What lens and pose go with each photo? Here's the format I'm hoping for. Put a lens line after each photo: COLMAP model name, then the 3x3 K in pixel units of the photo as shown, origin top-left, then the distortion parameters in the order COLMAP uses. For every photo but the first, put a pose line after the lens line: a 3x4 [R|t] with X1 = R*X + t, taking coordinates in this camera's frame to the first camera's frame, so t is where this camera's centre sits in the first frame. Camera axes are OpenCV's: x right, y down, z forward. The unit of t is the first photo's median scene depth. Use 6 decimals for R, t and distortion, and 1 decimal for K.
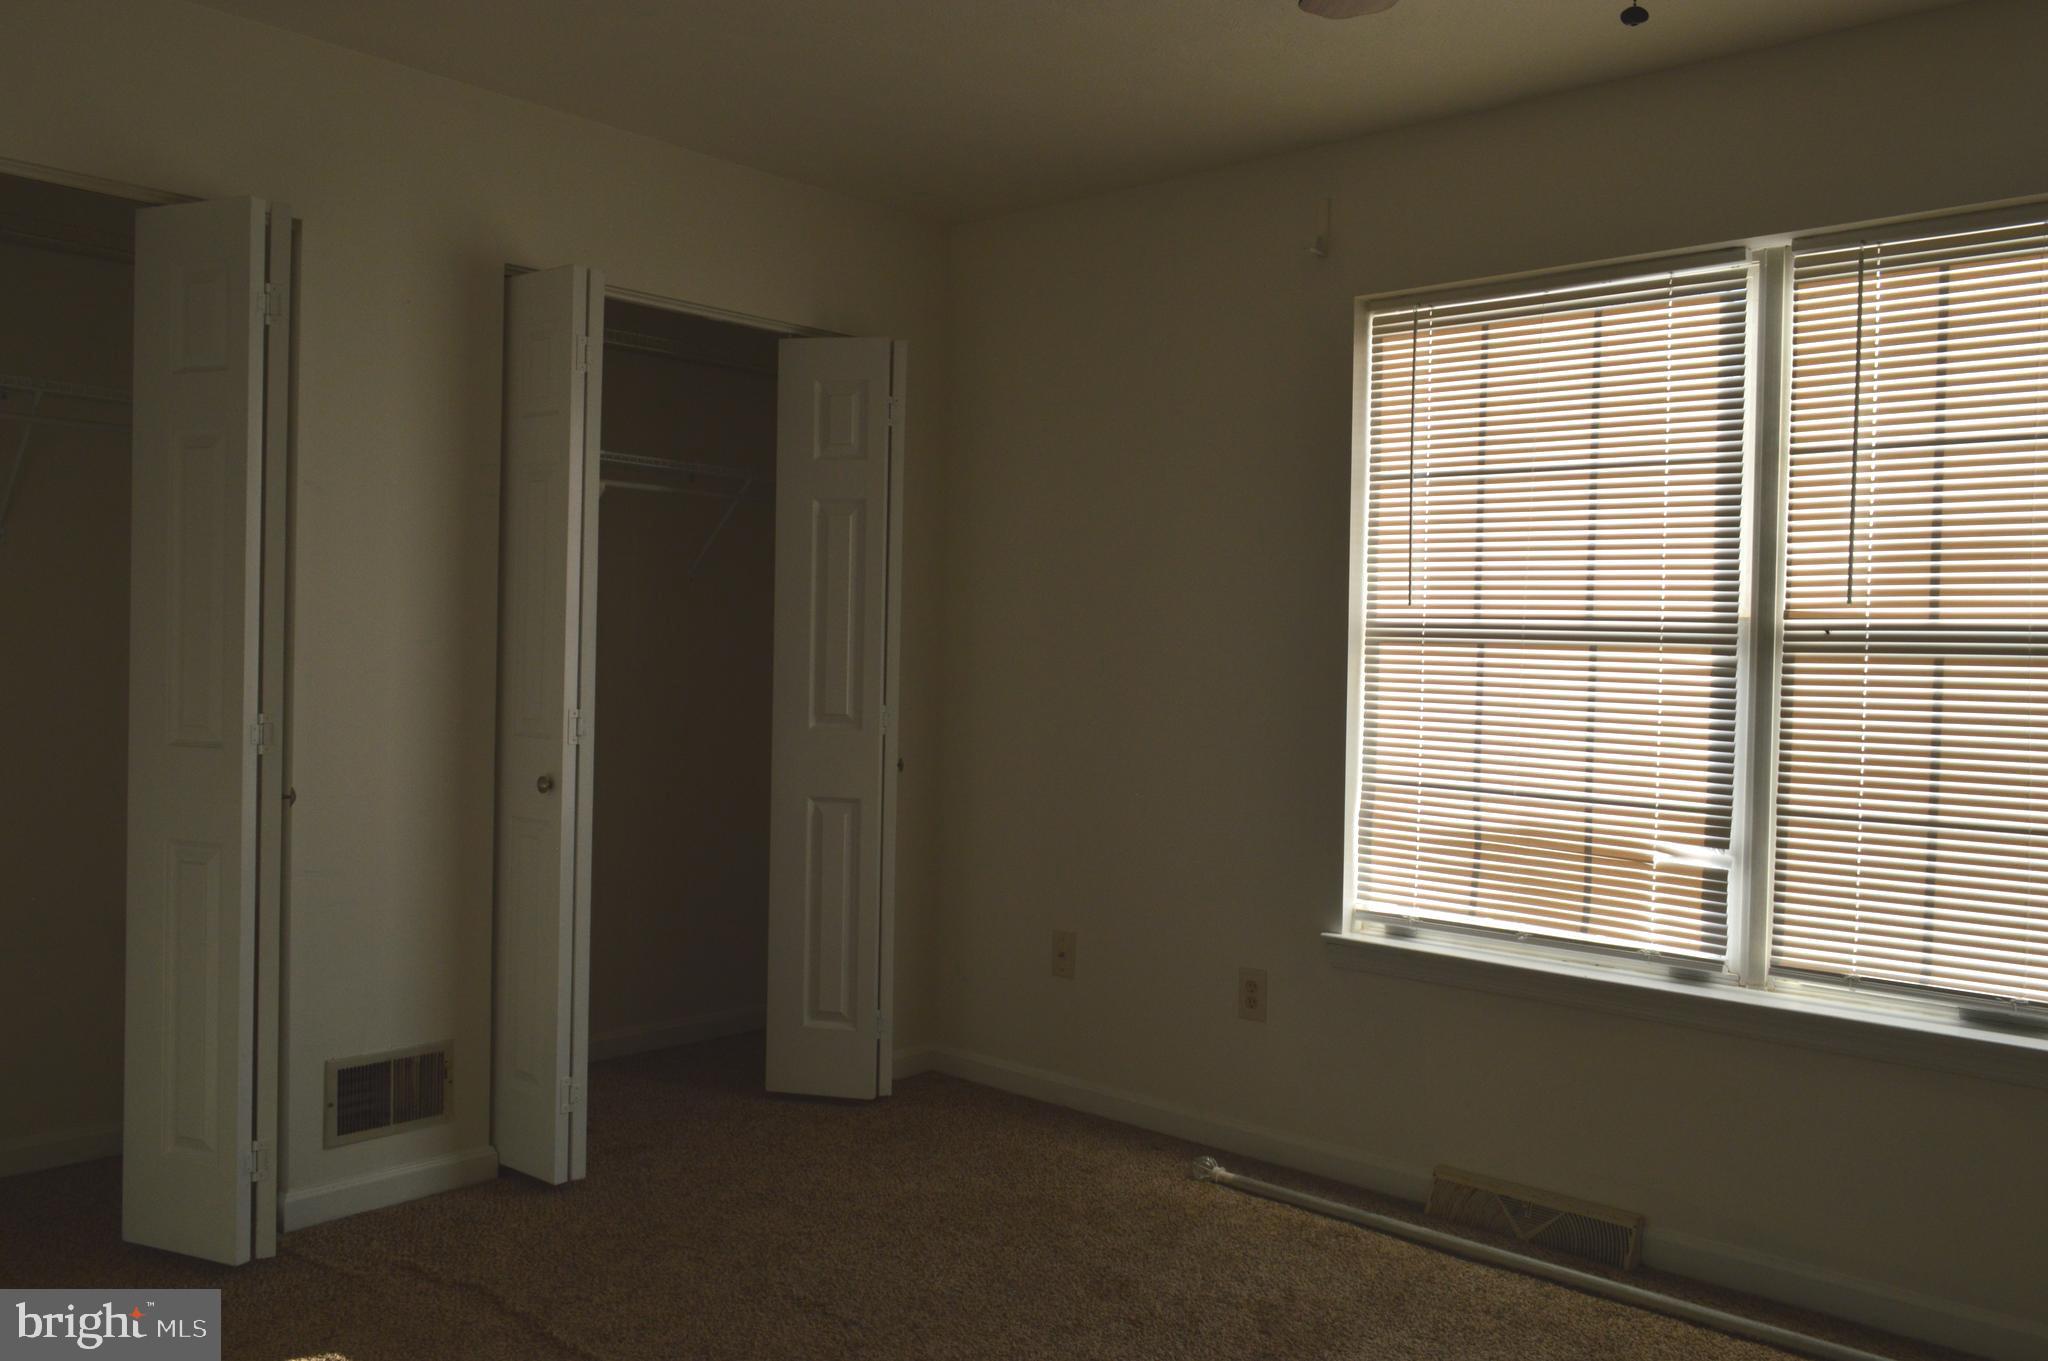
lens RADIAL K [[1609.8, 0, 1014.5], [0, 1609.8, 681.5], [0, 0, 1]] dist [-0.015411, 0.006076]
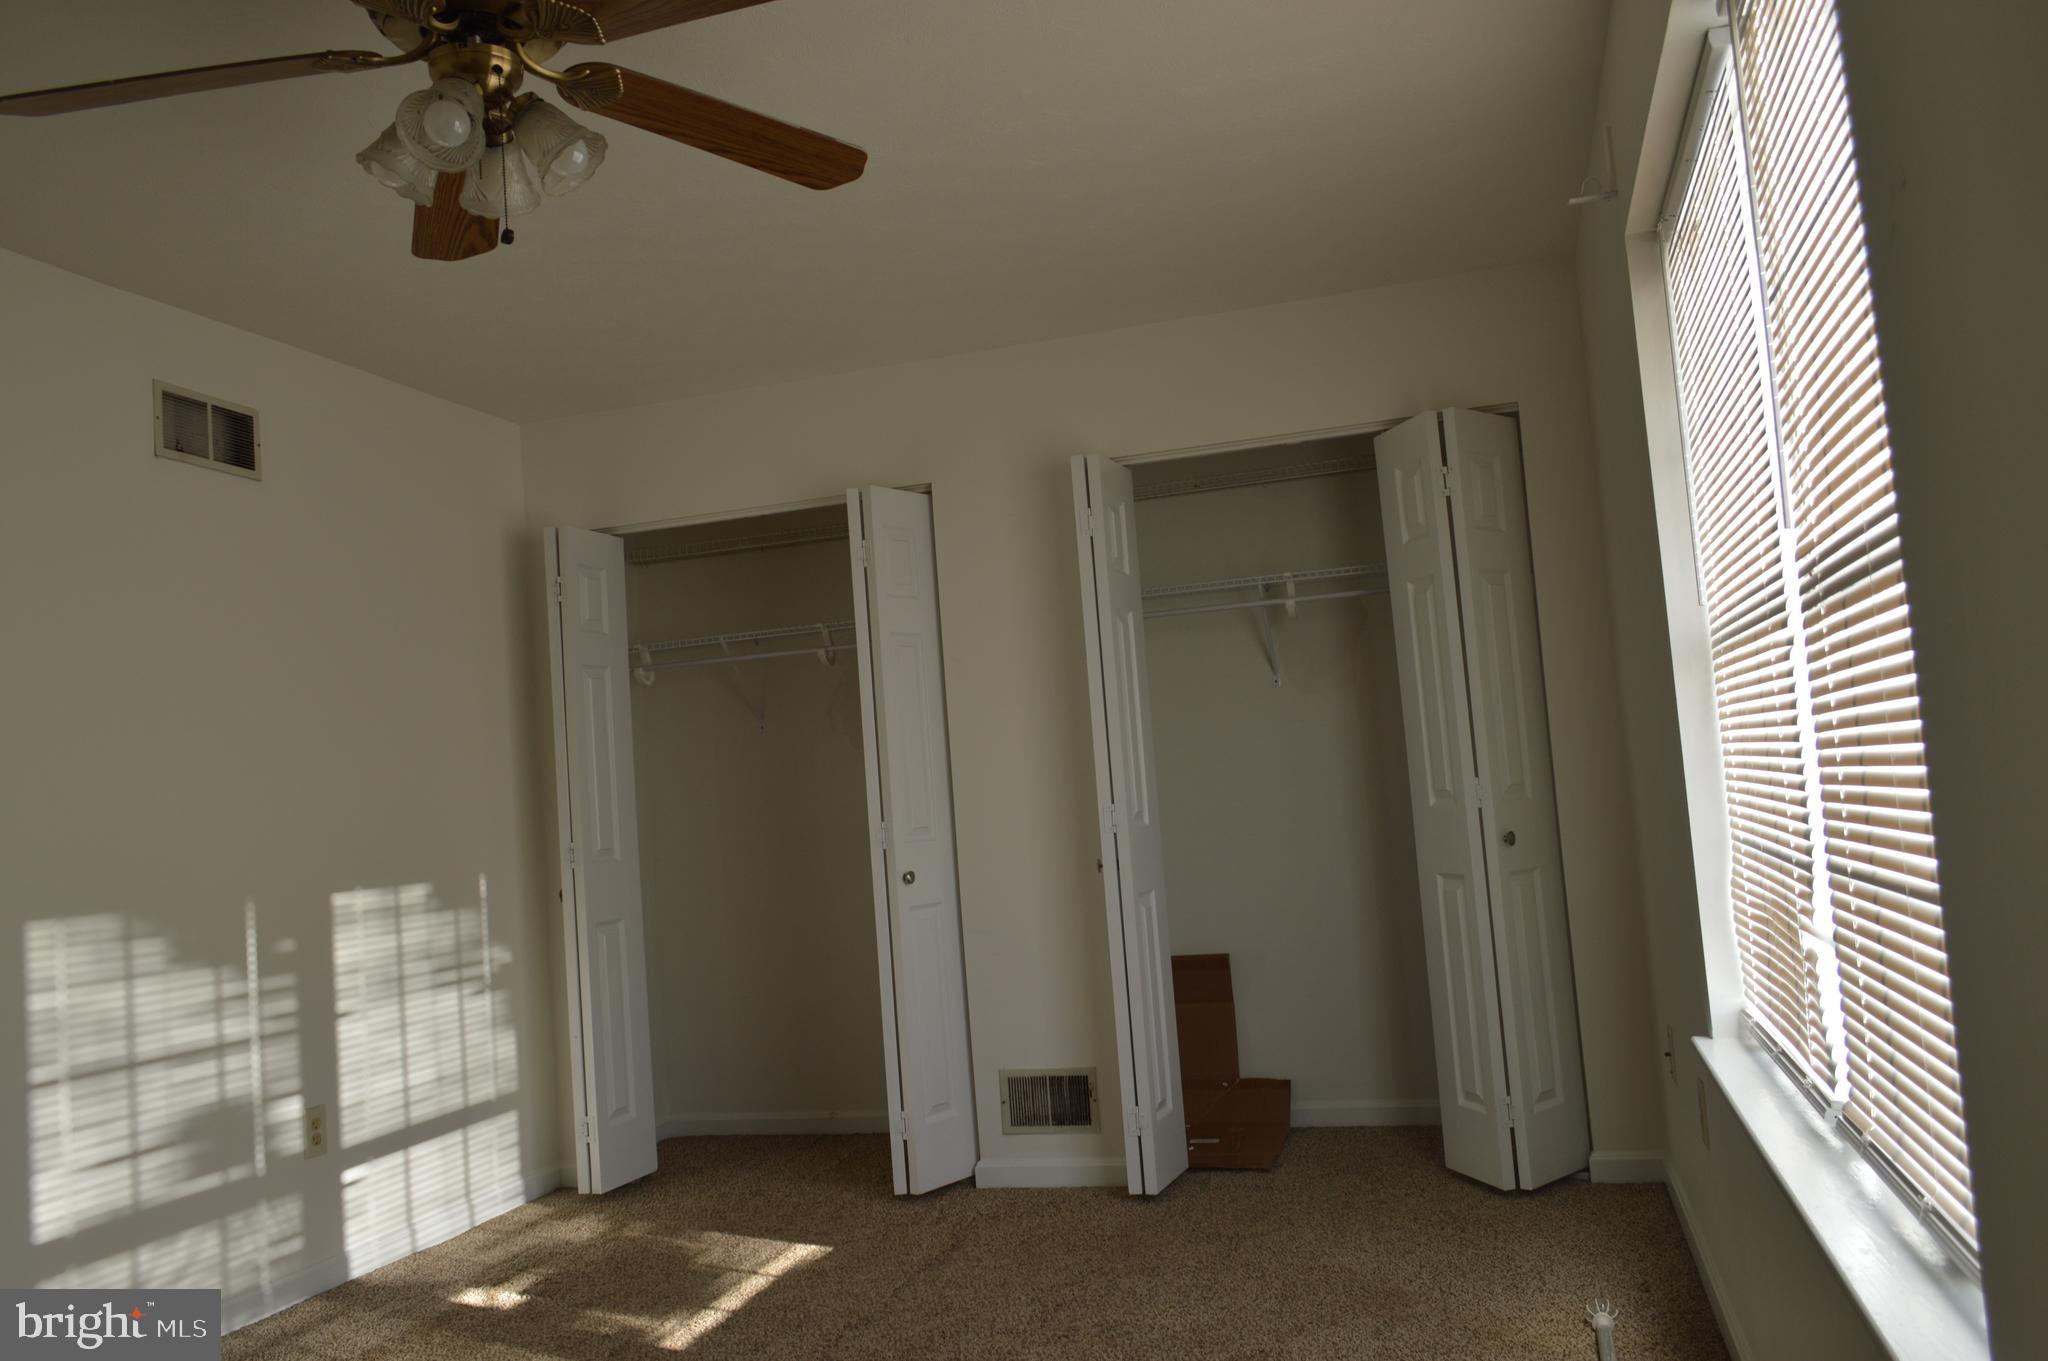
lens RADIAL K [[1609.8, 0, 1014.5], [0, 1609.8, 681.5], [0, 0, 1]] dist [-0.015411, 0.006076]
pose [[0.424809, -0.129269, -0.896006, 0.859820], [0.063600, 0.991569, -0.112902, 0.062573], [0.903046, -0.009024, 0.429449, 0.419686]]
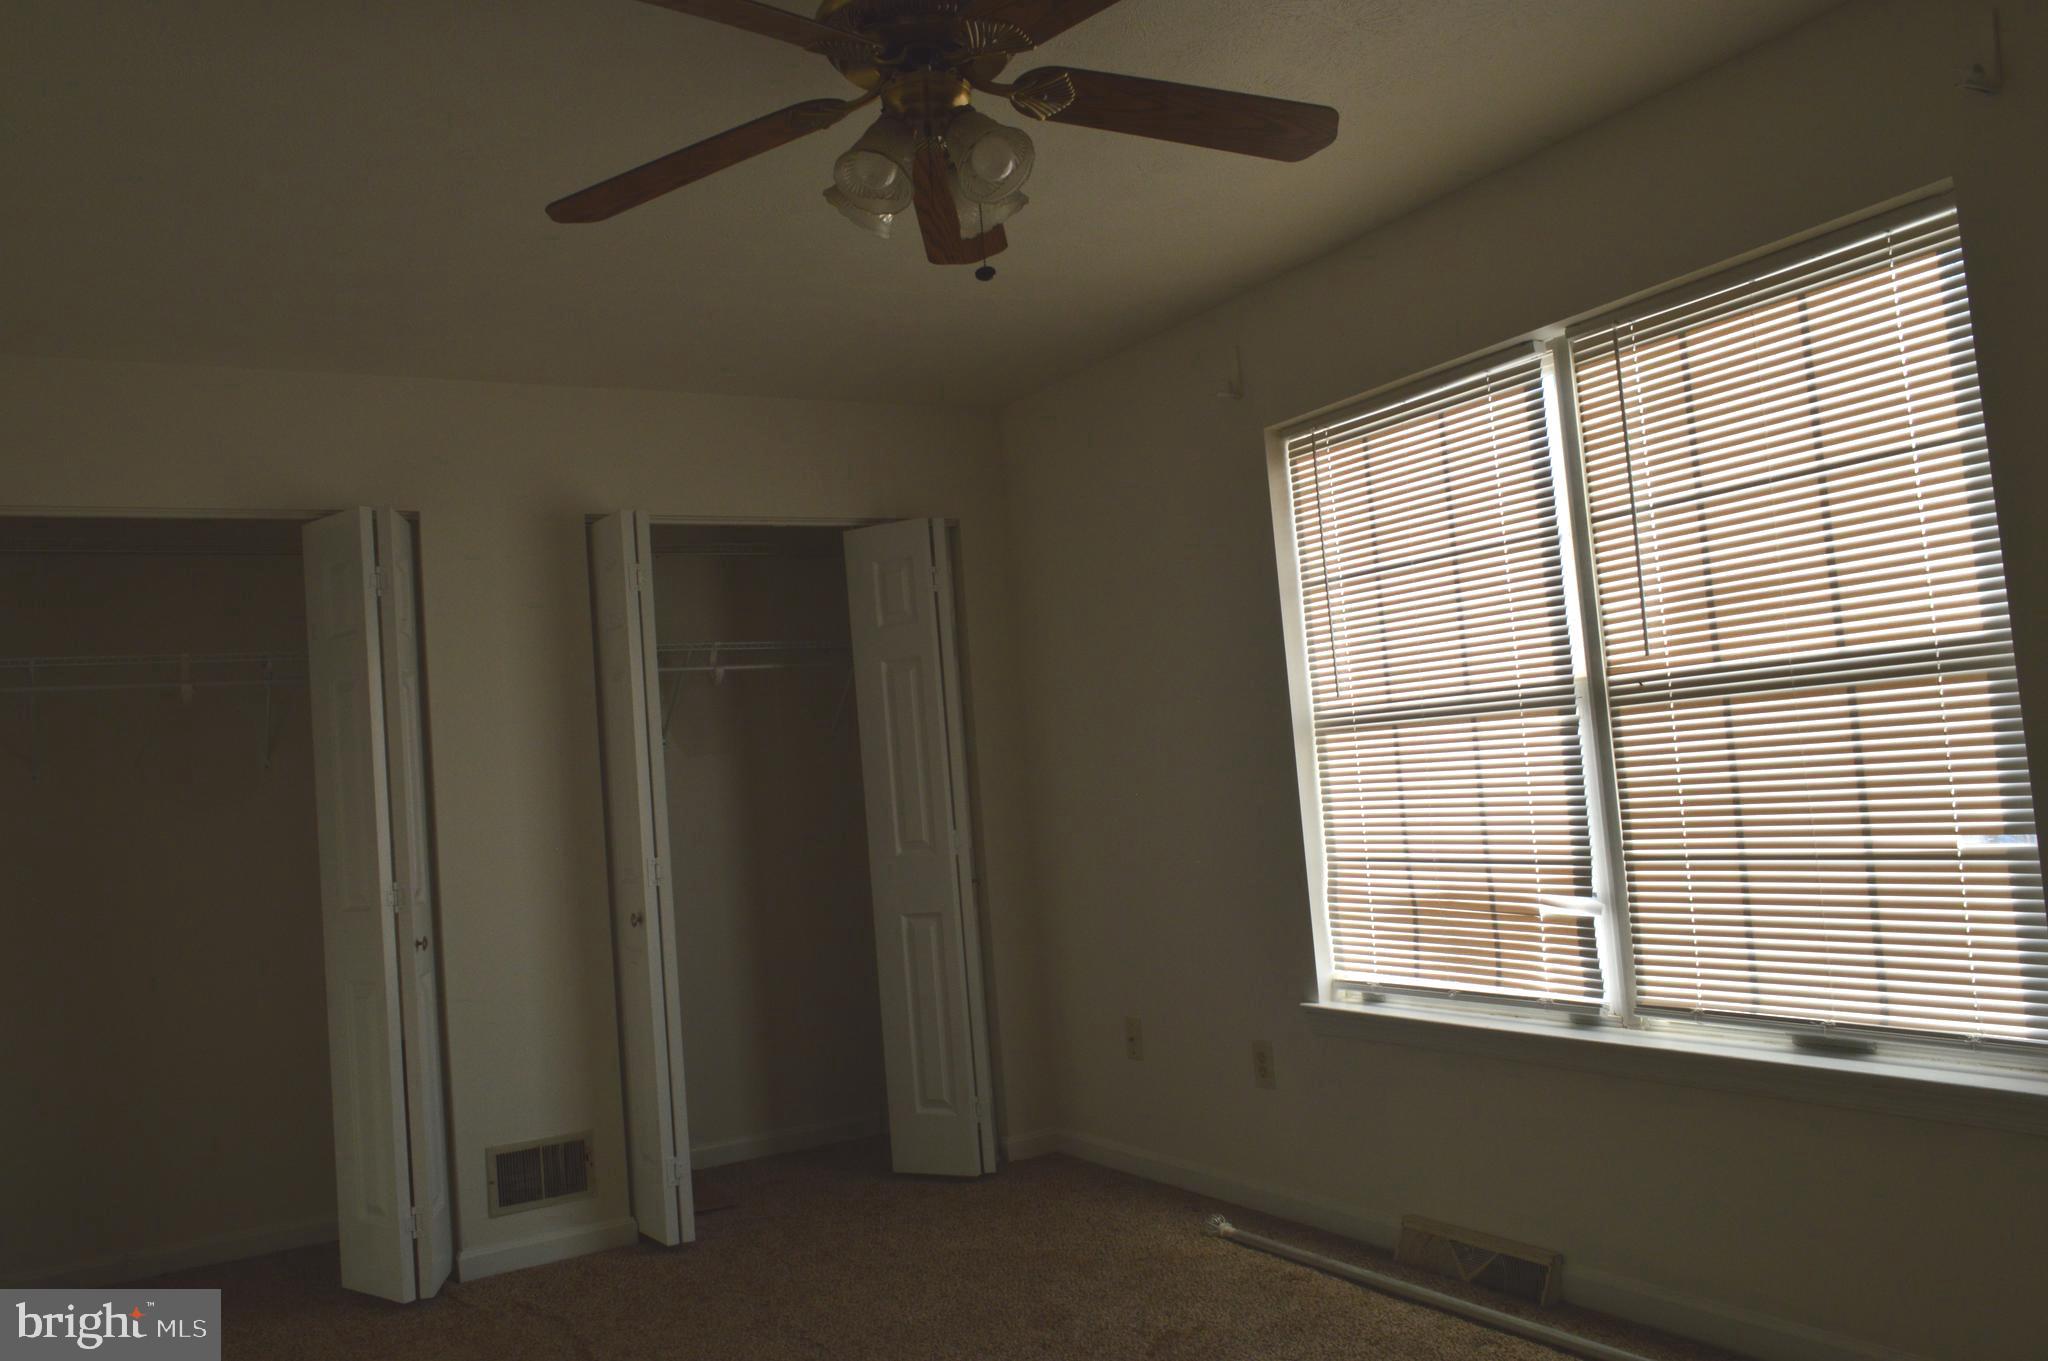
lens RADIAL K [[1609.8, 0, 1014.5], [0, 1609.8, 681.5], [0, 0, 1]] dist [-0.015411, 0.006076]
pose [[0.950009, -0.117953, -0.289086, 0.390203], [0.096097, 0.991410, -0.088719, 0.020311], [0.297067, 0.056503, 0.953183, -0.123867]]
